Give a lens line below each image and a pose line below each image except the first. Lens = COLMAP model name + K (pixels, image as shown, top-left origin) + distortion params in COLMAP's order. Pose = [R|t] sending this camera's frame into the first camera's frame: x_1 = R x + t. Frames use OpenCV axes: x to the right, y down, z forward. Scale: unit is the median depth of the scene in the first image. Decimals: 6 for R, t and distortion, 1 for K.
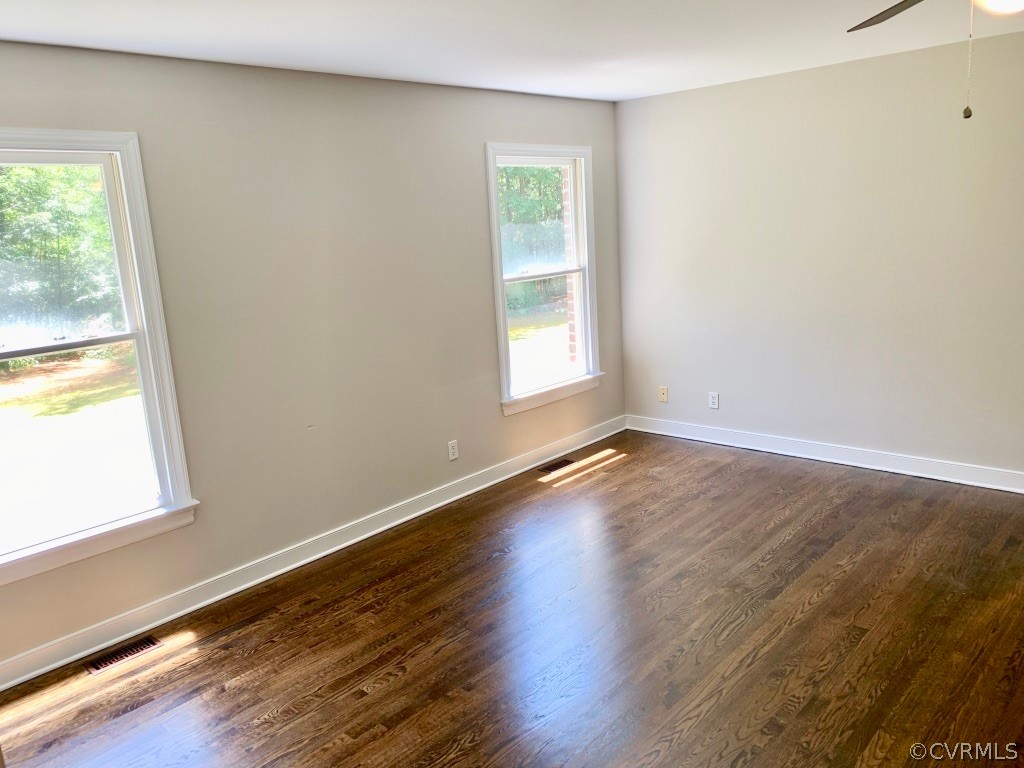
lens RADIAL K [[780.3, 0, 506.4], [0, 780.3, 385.9], [0, 0, 1]] dist [0.075496, -0.104369]
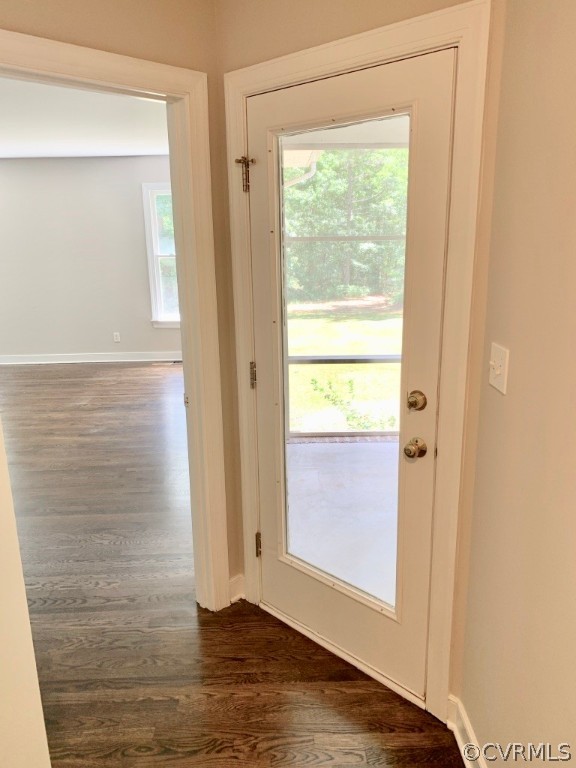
lens RADIAL K [[579.4, 0, 288.0], [0, 579.4, 384.0], [0, 0, 1]] dist [-0.005692, -0.098081]
pose [[0.688552, 0.227298, -0.688645, 1.434112], [-0.175188, 0.973620, 0.146193, -0.106759], [0.703708, 0.019981, 0.710208, 0.283790]]
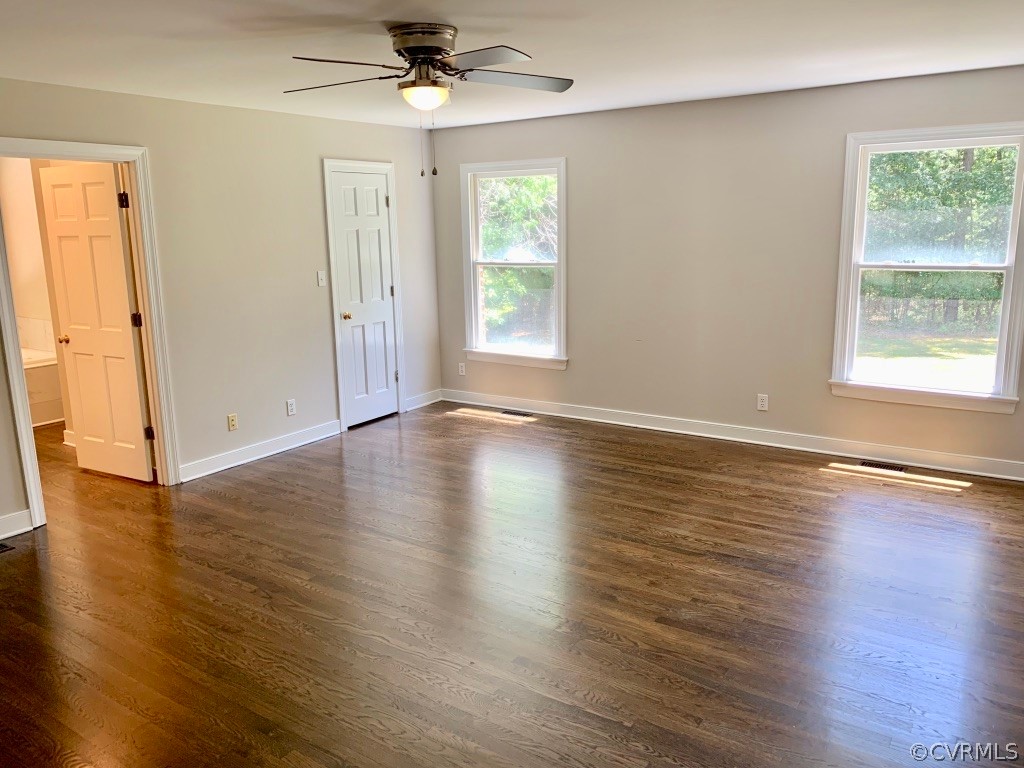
lens RADIAL K [[785.8, 0, 498.5], [0, 785.8, 377.2], [0, 0, 1]] dist [0.058796, -0.097620]
pose [[0.133047, 0.255506, -0.957609, 1.118181], [-0.192938, 0.954392, 0.227841, -0.163730], [0.972149, 0.154446, 0.176276, 0.445674]]
